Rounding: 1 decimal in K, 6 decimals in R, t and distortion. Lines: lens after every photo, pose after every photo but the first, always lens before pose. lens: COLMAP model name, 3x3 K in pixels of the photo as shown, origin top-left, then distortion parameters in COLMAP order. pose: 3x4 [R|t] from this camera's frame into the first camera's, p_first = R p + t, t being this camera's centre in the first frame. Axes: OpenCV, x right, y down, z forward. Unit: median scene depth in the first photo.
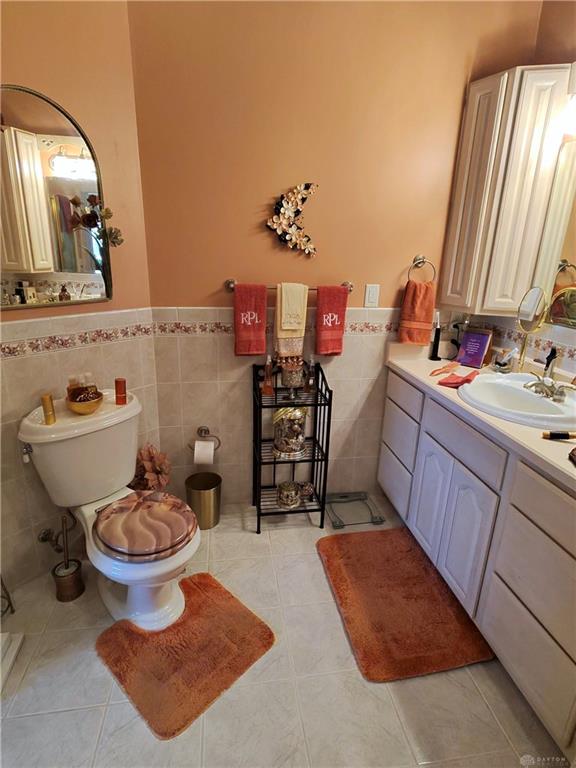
lens RADIAL K [[420.0, 0, 288.0], [0, 420.0, 382.3], [0, 0, 1]] dist [-0.001151, -0.001969]
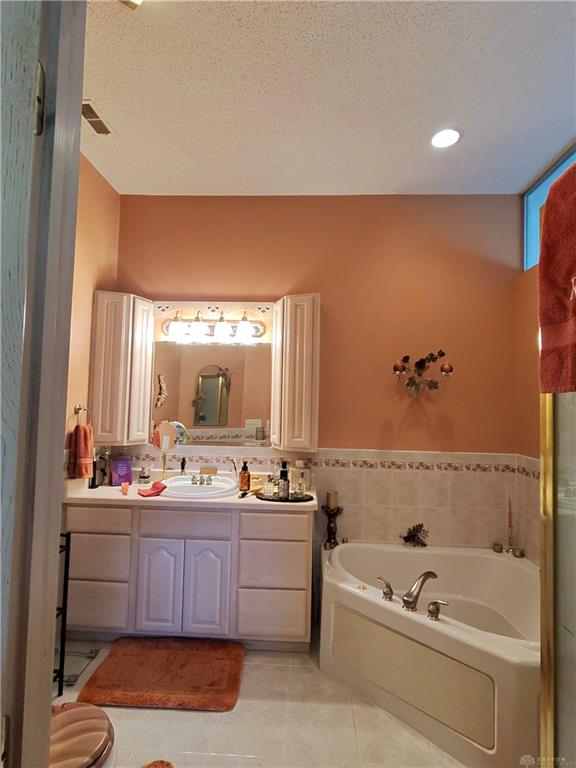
lens RADIAL K [[420.0, 0, 288.9], [0, 420.0, 384.5], [0, 0, 1]] dist [-0.001151, -0.001969]
pose [[0.184501, 0.030433, 0.982361, -0.785307], [0.274003, 0.958299, -0.081149, -0.092836], [-0.943865, 0.284142, 0.168469, 0.204487]]
